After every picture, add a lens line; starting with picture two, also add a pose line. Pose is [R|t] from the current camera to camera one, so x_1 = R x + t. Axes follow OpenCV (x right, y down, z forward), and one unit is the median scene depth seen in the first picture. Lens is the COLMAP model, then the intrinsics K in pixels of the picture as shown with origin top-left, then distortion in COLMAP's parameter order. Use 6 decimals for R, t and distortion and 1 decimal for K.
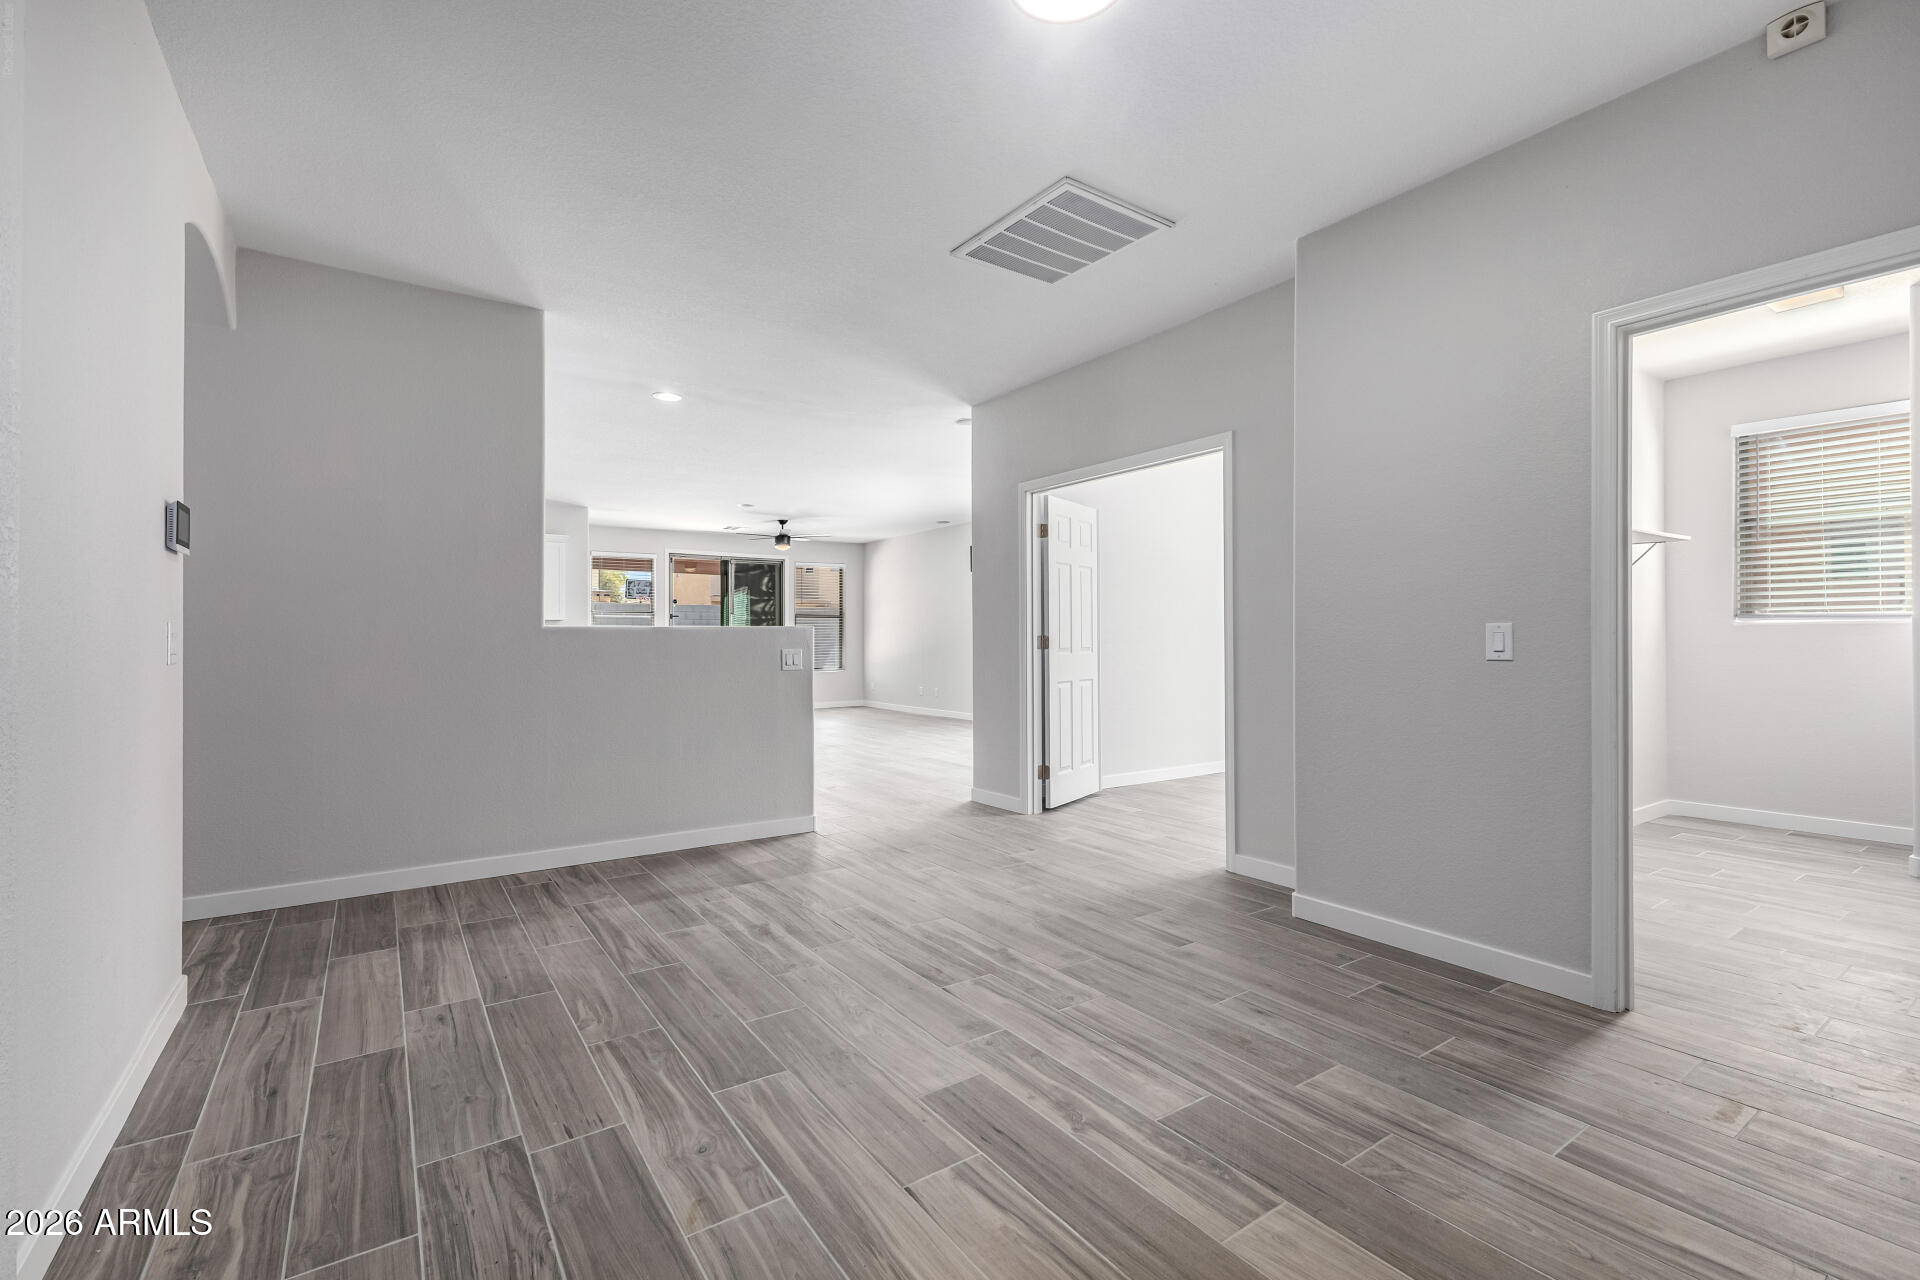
lens RADIAL K [[835.4, 0, 958.3], [0, 835.4, 639.6], [0, 0, 1]] dist [0.010507, -0.000966]
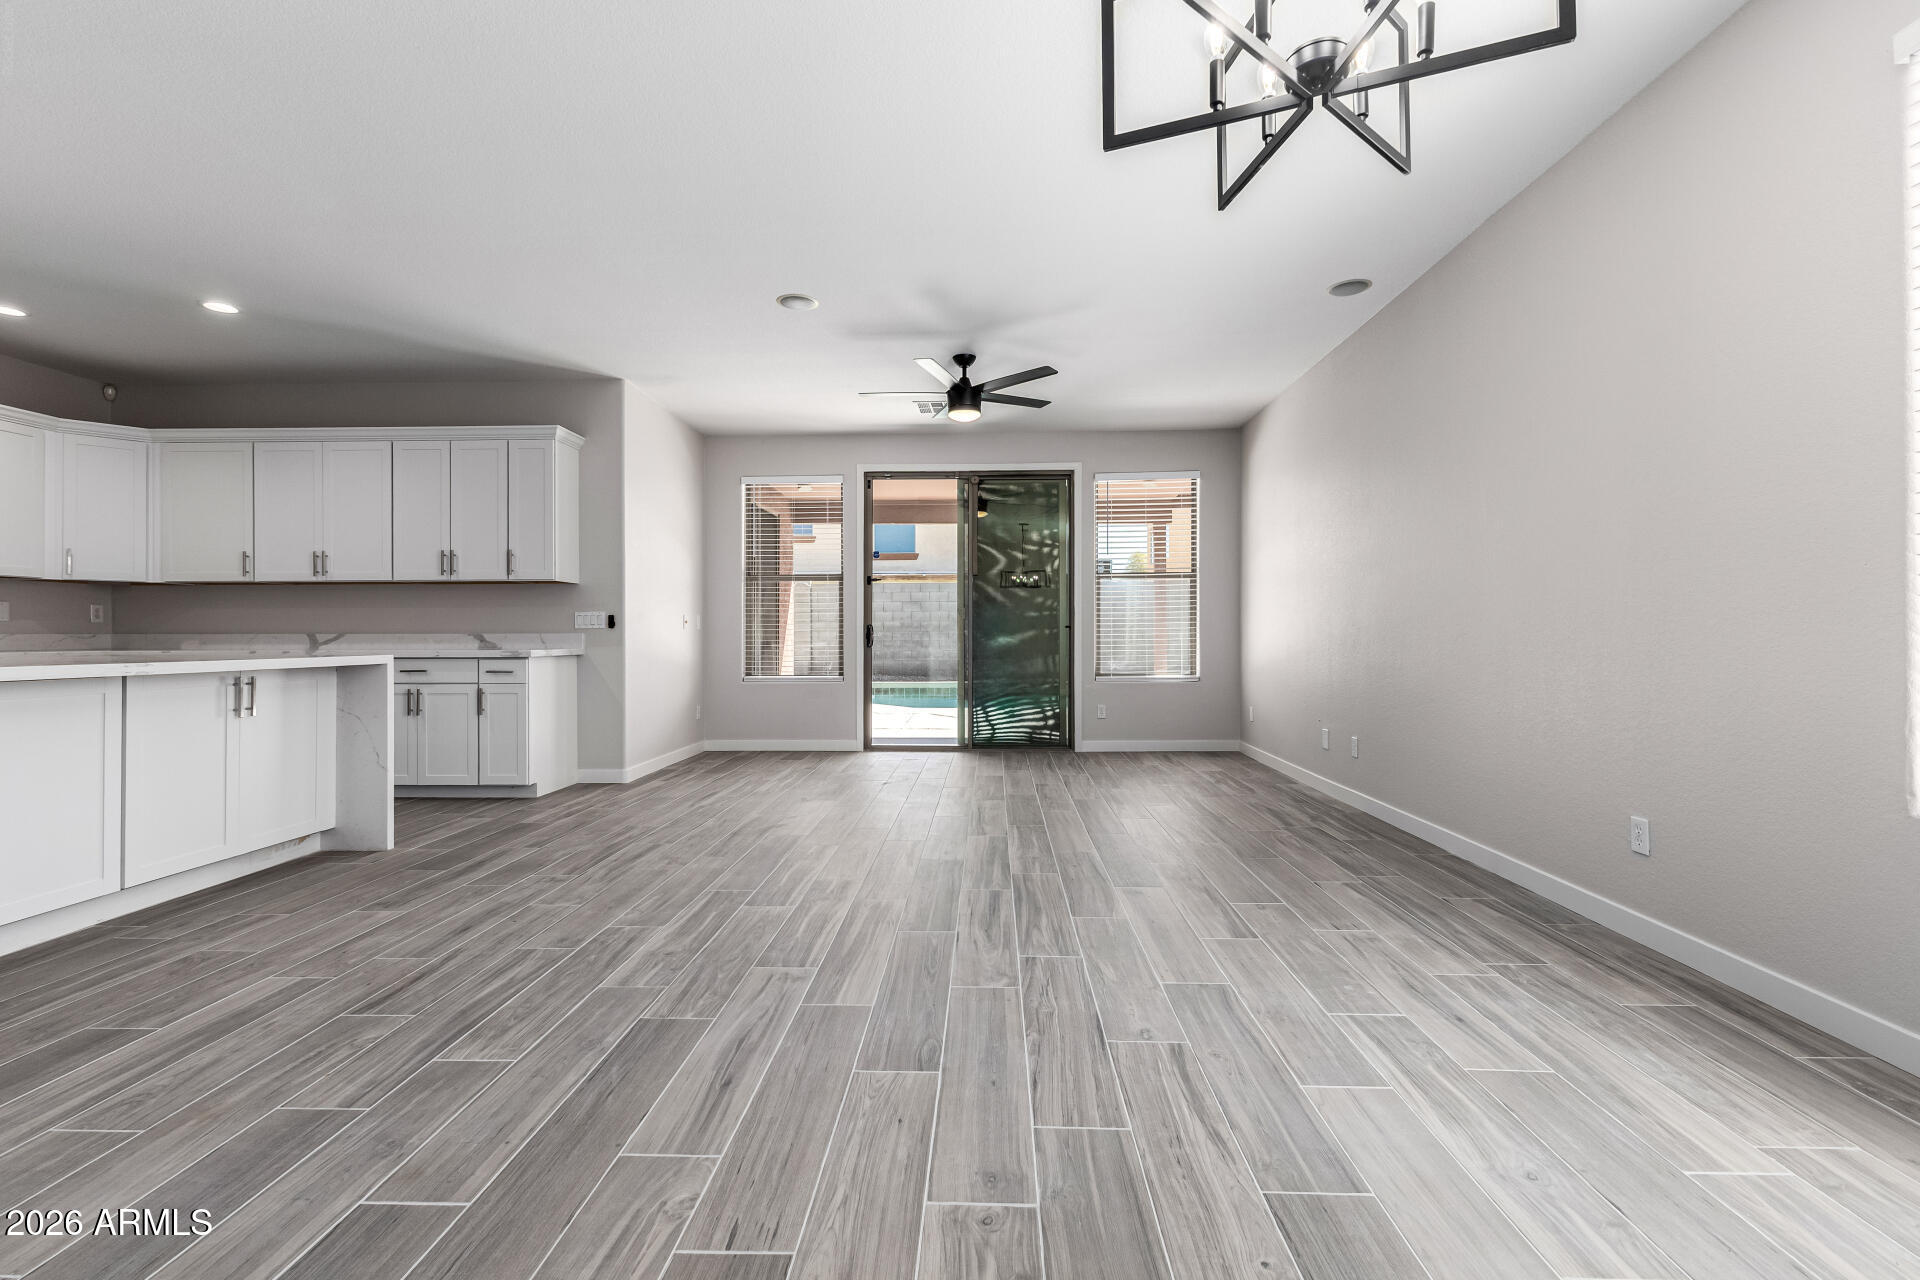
lens RADIAL K [[835.4, 0, 953.7], [0, 835.4, 634.2], [0, 0, 1]] dist [0.010507, -0.000966]
pose [[0.807375, -0.000568, -0.590038, 0.047440], [0.003263, 0.999989, 0.003503, 0.007230], [0.590030, -0.004754, 0.807368, 0.531261]]
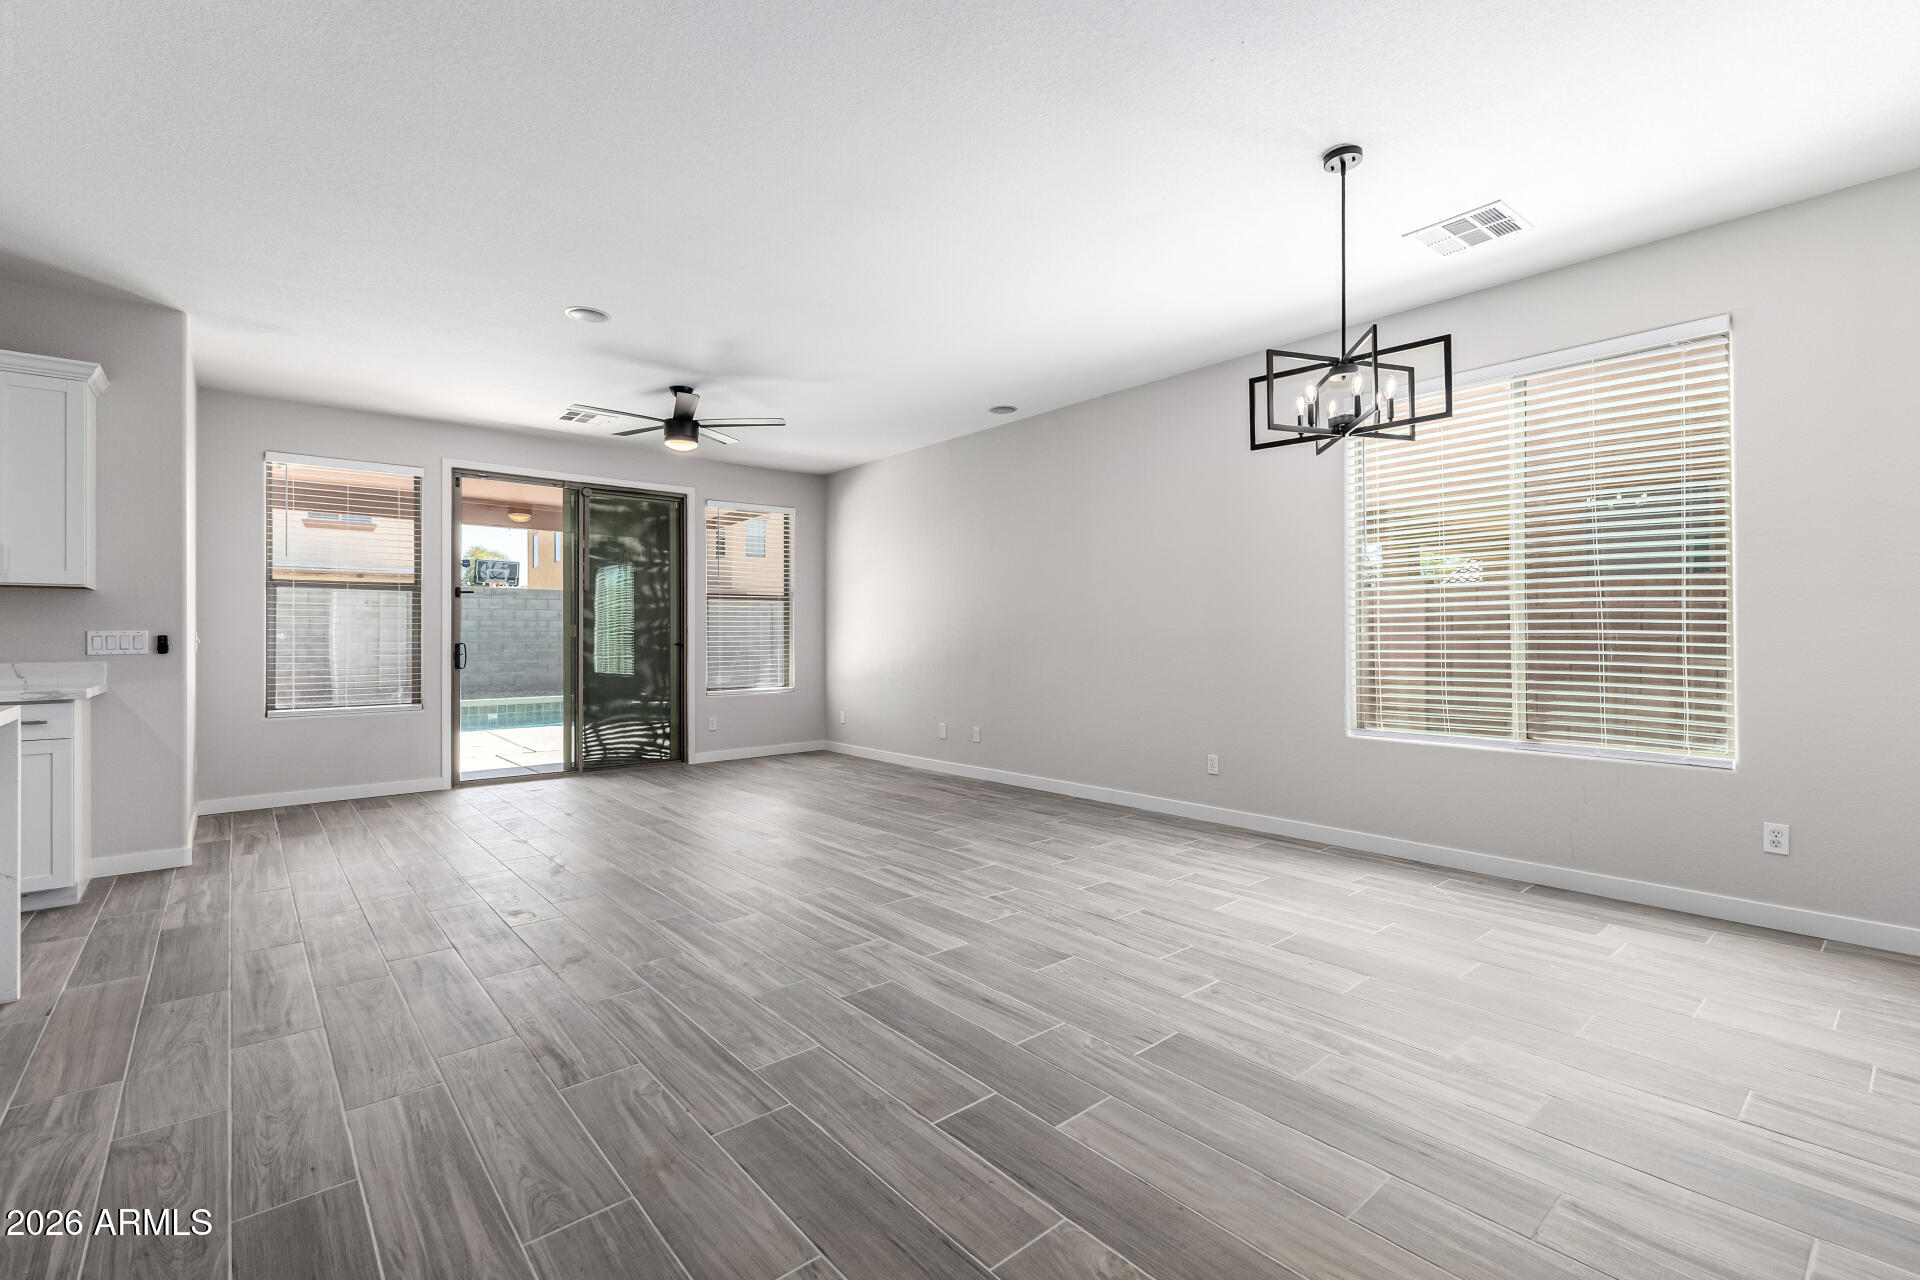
lens RADIAL K [[835.4, 0, 955.3], [0, 835.4, 637.6], [0, 0, 1]] dist [0.010507, -0.000966]
pose [[0.994357, -0.002026, 0.106063, -0.090139], [0.001835, 0.999997, 0.001891, -0.000903], [-0.106066, -0.001686, 0.994358, 0.433462]]
